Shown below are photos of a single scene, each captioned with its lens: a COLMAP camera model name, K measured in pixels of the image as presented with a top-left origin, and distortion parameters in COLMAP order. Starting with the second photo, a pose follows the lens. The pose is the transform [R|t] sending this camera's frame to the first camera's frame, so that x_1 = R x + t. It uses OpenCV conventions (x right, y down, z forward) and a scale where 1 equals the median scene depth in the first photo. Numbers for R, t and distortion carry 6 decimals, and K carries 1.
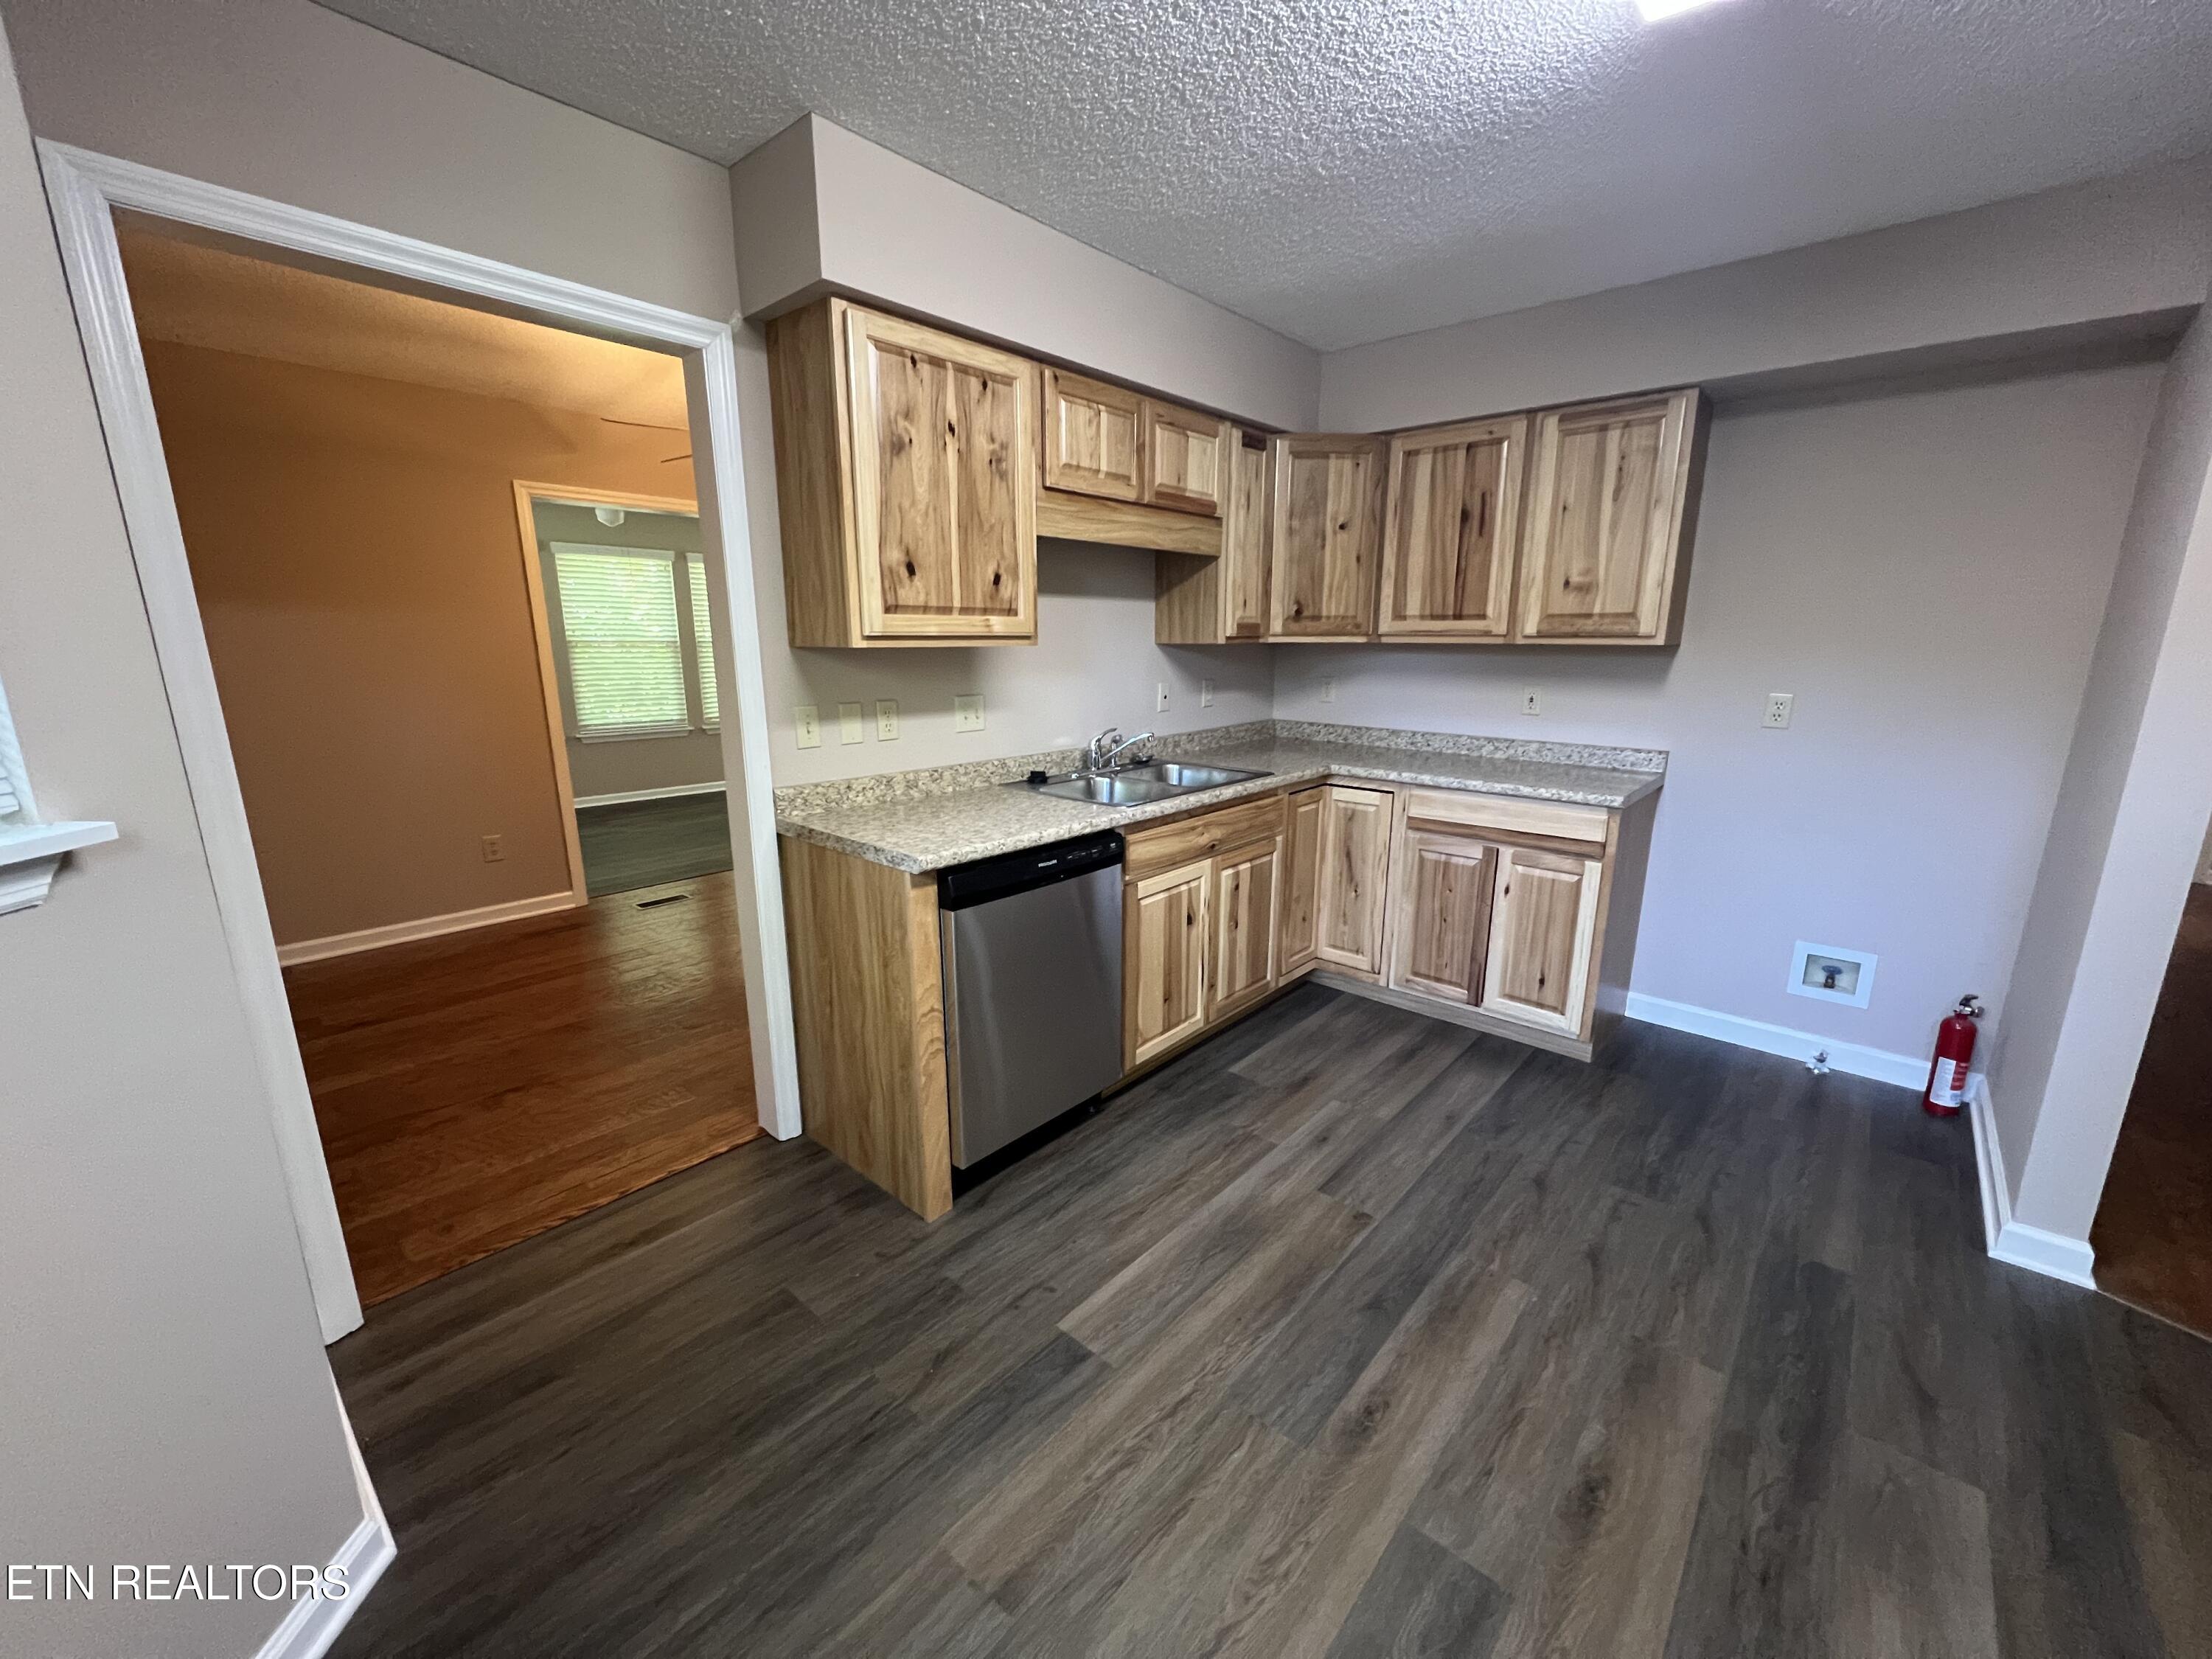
lens RADIAL K [[877.3, 0, 1103.7], [0, 877.3, 831.7], [0, 0, 1]] dist [0.002197, -0.000752]
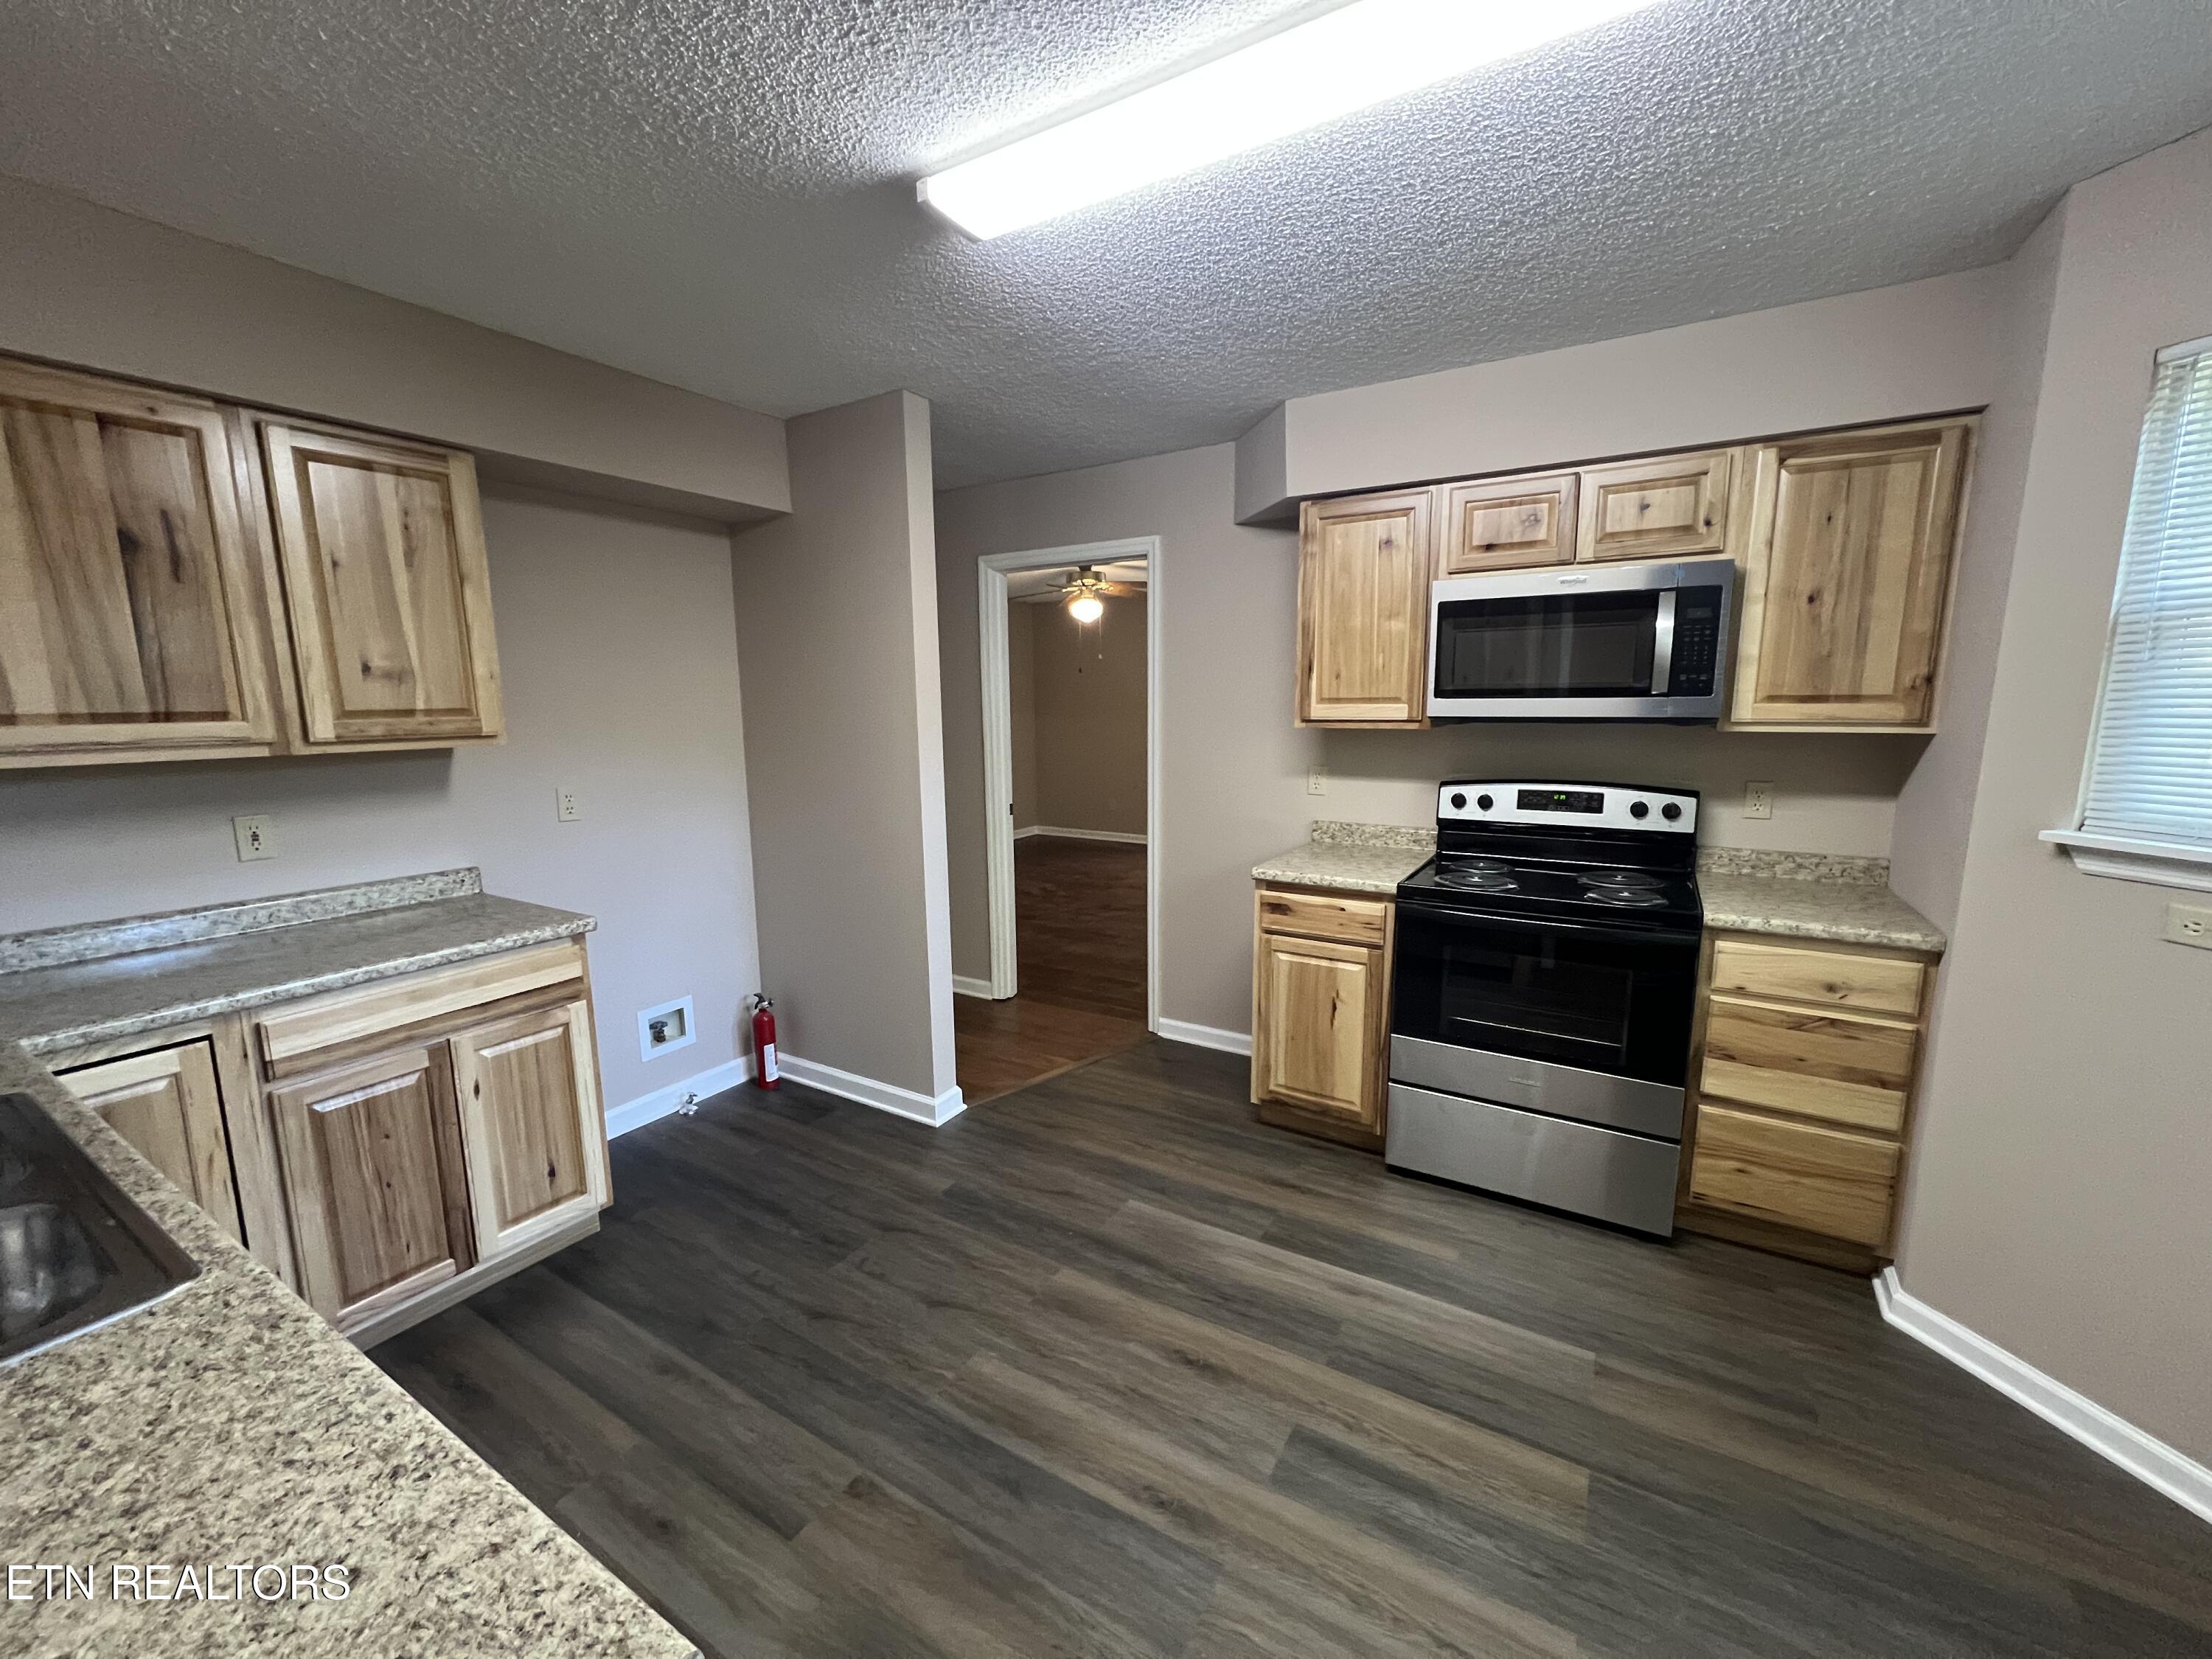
lens RADIAL K [[877.3, 0, 1113.4], [0, 877.3, 830.1], [0, 0, 1]] dist [0.002197, -0.000752]
pose [[-0.184560, -0.148992, 0.971462, -0.346223], [0.227412, 0.955144, 0.189693, -0.175352], [-0.956149, 0.255932, -0.142399, 0.629905]]
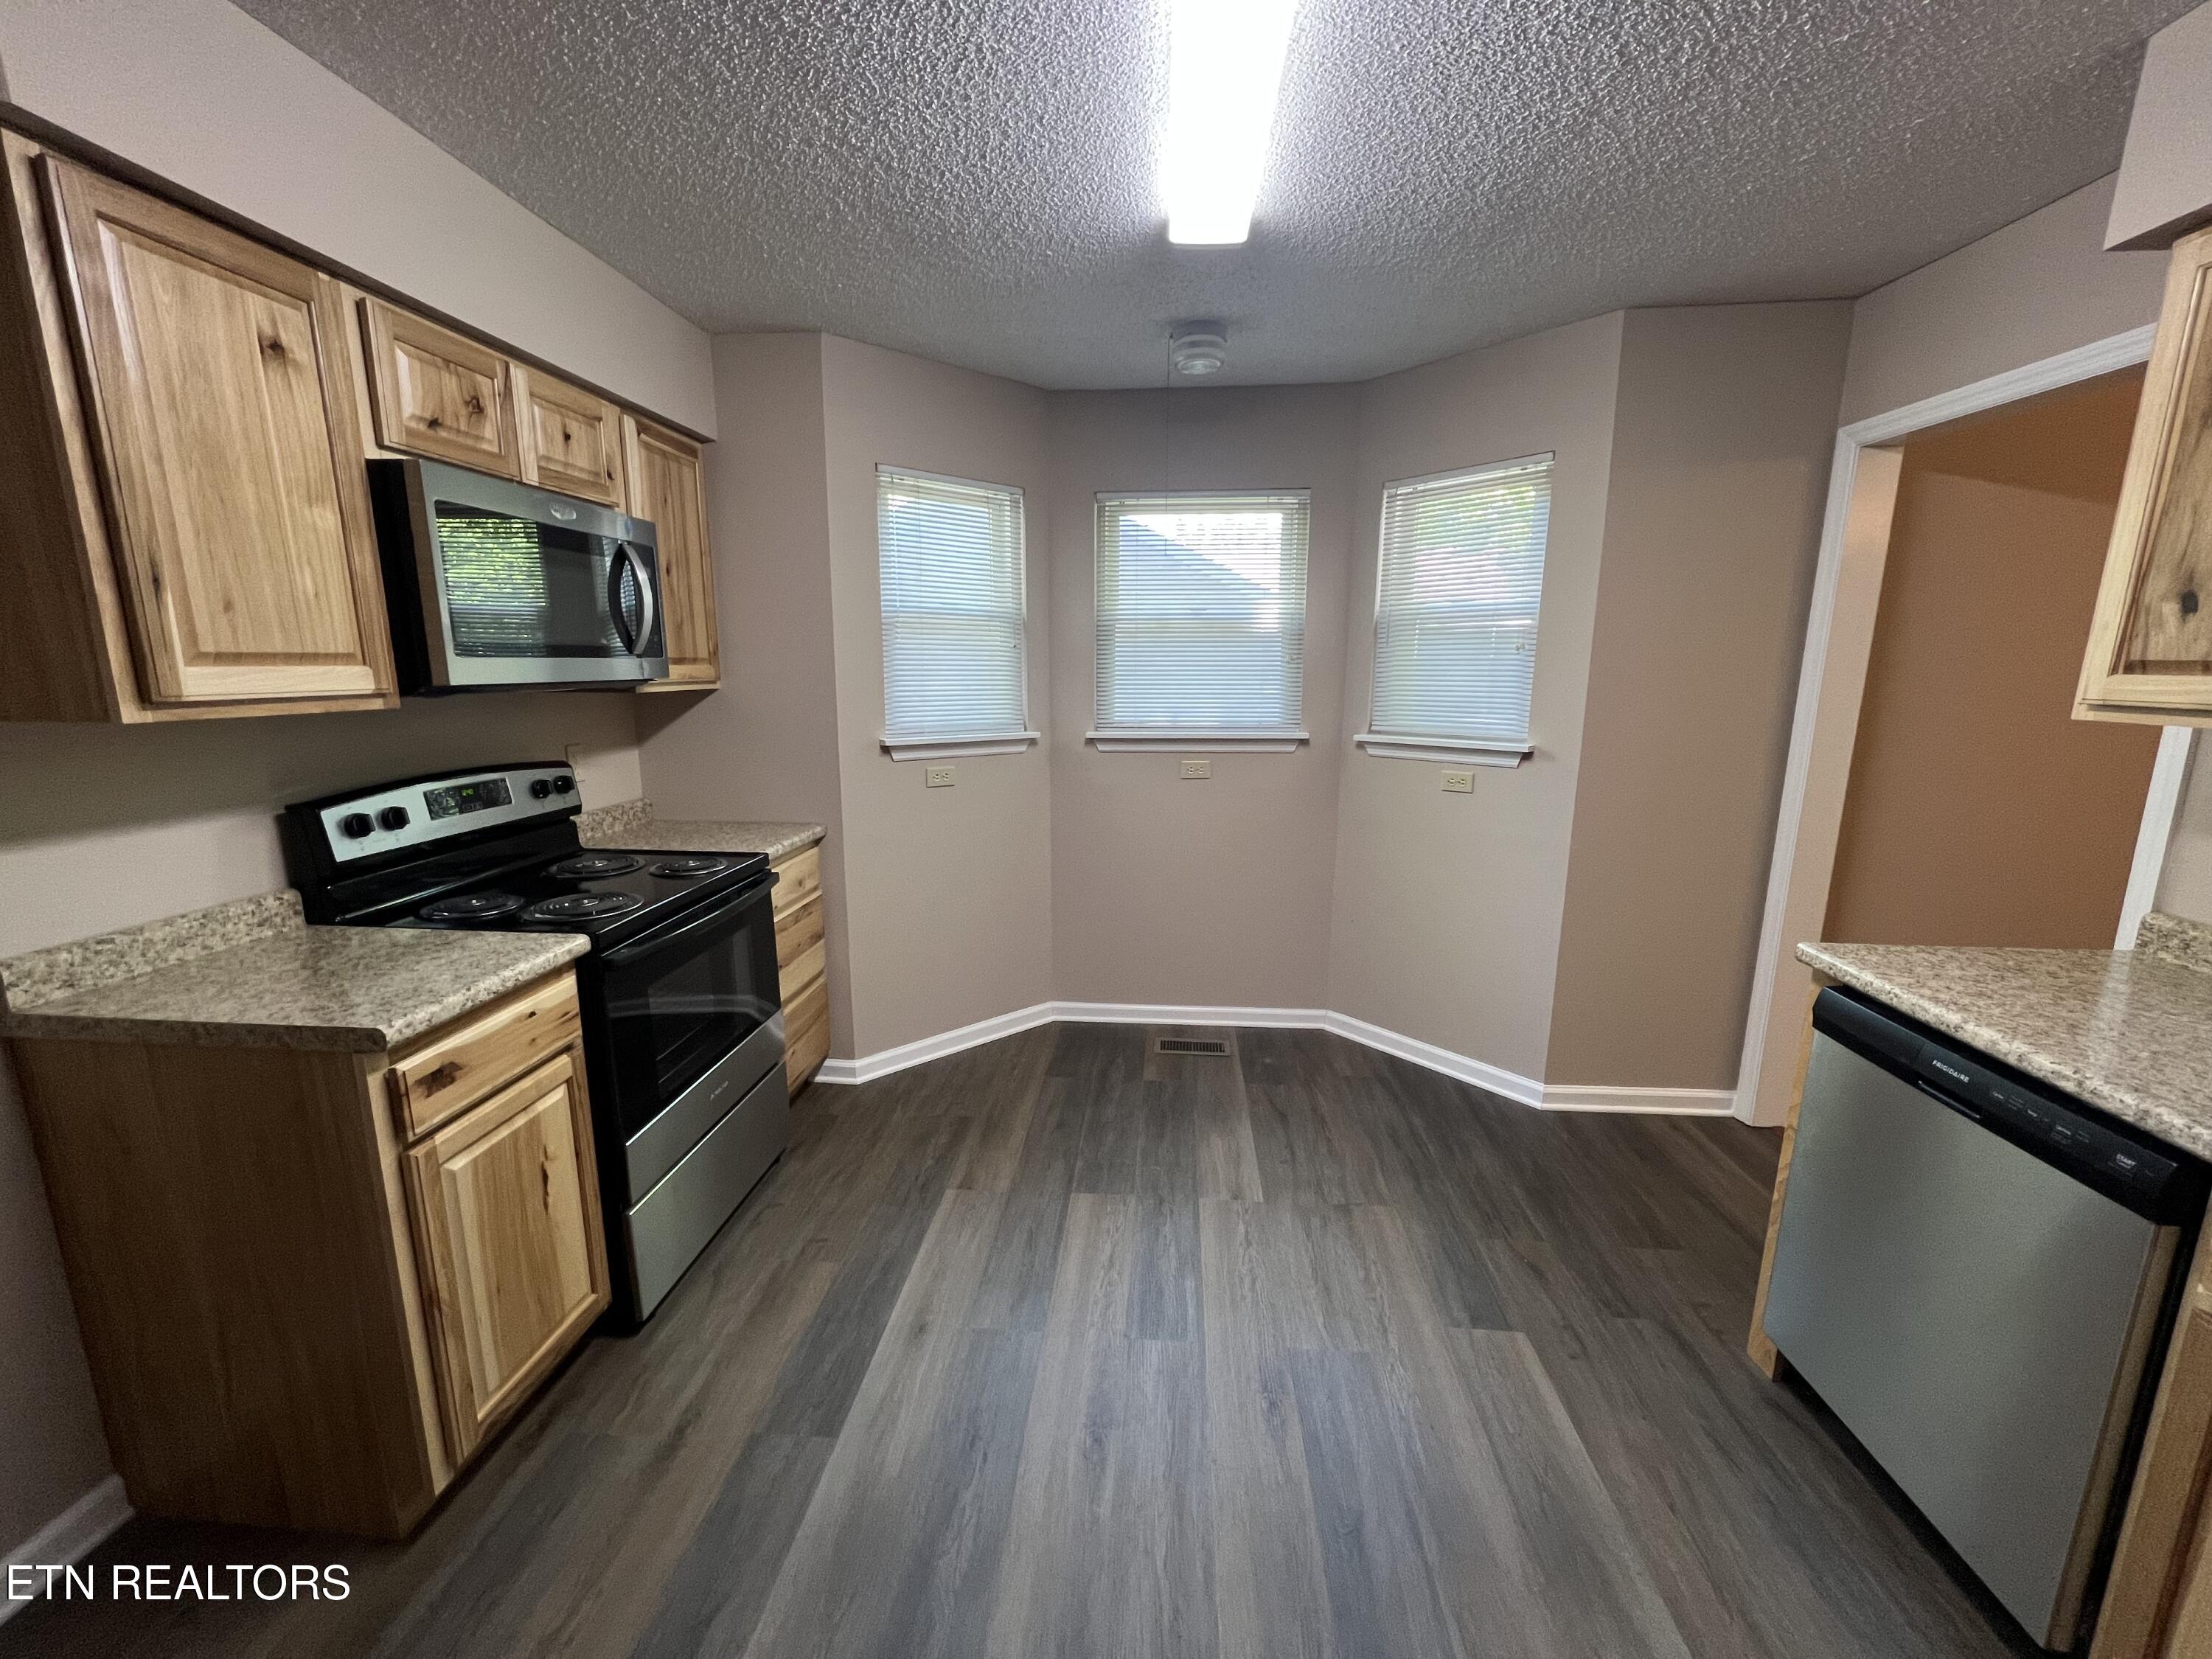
lens RADIAL K [[877.3, 0, 1104.8], [0, 877.3, 831.5], [0, 0, 1]] dist [0.002197, -0.000752]
pose [[-0.795838, 0.110293, -0.595380, 0.653637], [-0.139768, 0.923257, 0.357857, -0.221473], [0.589158, 0.368011, -0.719347, 0.882002]]
